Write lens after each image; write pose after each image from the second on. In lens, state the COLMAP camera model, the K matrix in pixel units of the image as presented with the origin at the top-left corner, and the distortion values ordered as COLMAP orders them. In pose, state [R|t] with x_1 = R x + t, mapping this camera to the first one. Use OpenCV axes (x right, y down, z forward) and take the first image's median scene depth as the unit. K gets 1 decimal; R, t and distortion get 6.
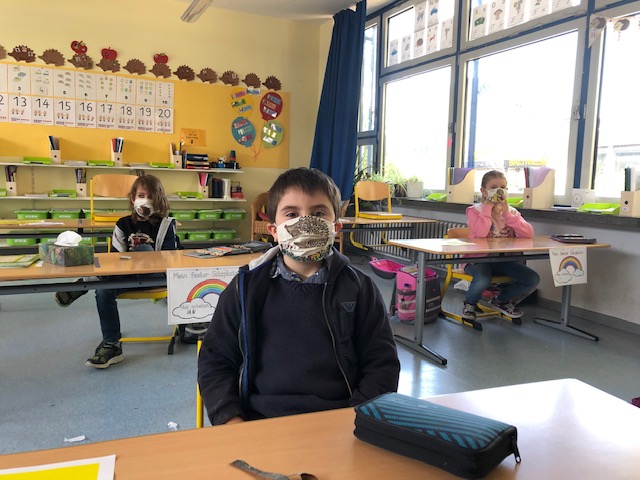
lens RADIAL K [[523.7, 0, 329.4], [0, 523.7, 244.8], [0, 0, 1]] dist [0.017535, -0.015796]
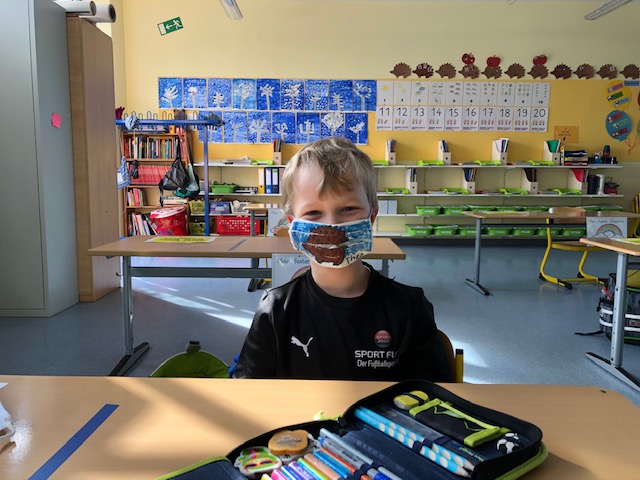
lens RADIAL K [[523.7, 0, 322.6], [0, 523.7, 234.3], [0, 0, 1]] dist [0.017535, -0.015796]
pose [[0.899562, 0.028403, -0.435869, -0.245789], [-0.032276, 0.999478, -0.001482, 0.004188], [0.435599, 0.015402, 0.900009, -0.115101]]
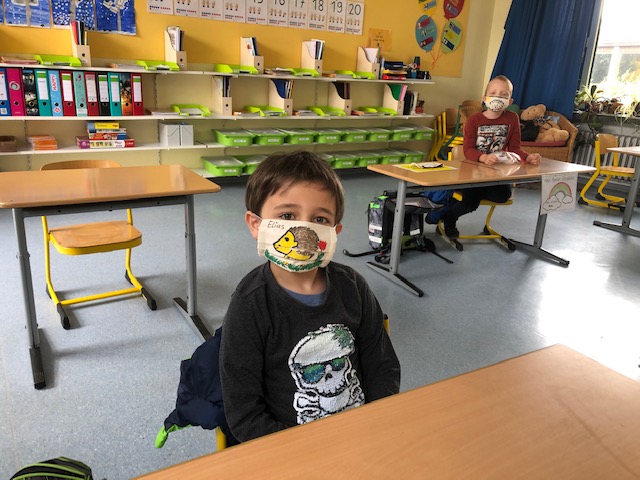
lens RADIAL K [[523.7, 0, 321.5], [0, 523.7, 243.0], [0, 0, 1]] dist [0.017535, -0.015796]
pose [[0.991583, -0.027490, 0.126522, -0.489118], [0.003435, 0.982442, 0.186537, -0.044543], [-0.129429, -0.184533, 0.974267, 0.139432]]
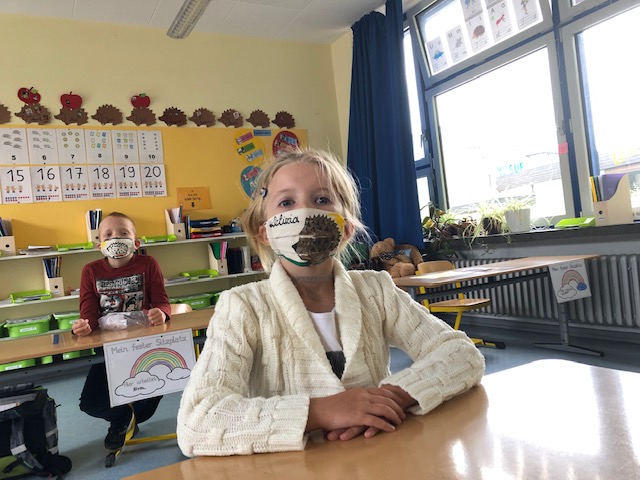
lens RADIAL K [[523.7, 0, 323.4], [0, 523.7, 251.2], [0, 0, 1]] dist [0.017535, -0.015796]
pose [[0.988251, -0.141381, 0.058057, -0.136219], [0.147362, 0.982191, -0.116558, -0.015982], [-0.040544, 0.123744, 0.991486, 0.268080]]
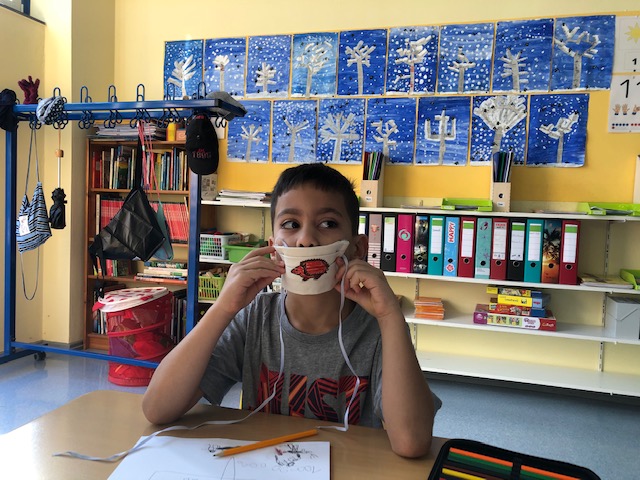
lens RADIAL K [[523.7, 0, 322.4], [0, 523.7, 241.1], [0, 0, 1]] dist [0.017535, -0.015796]
pose [[0.742473, 0.031317, -0.669144, -0.495807], [-0.103228, 0.992324, -0.068098, -0.064913], [0.661875, 0.119635, 0.740006, 0.404215]]
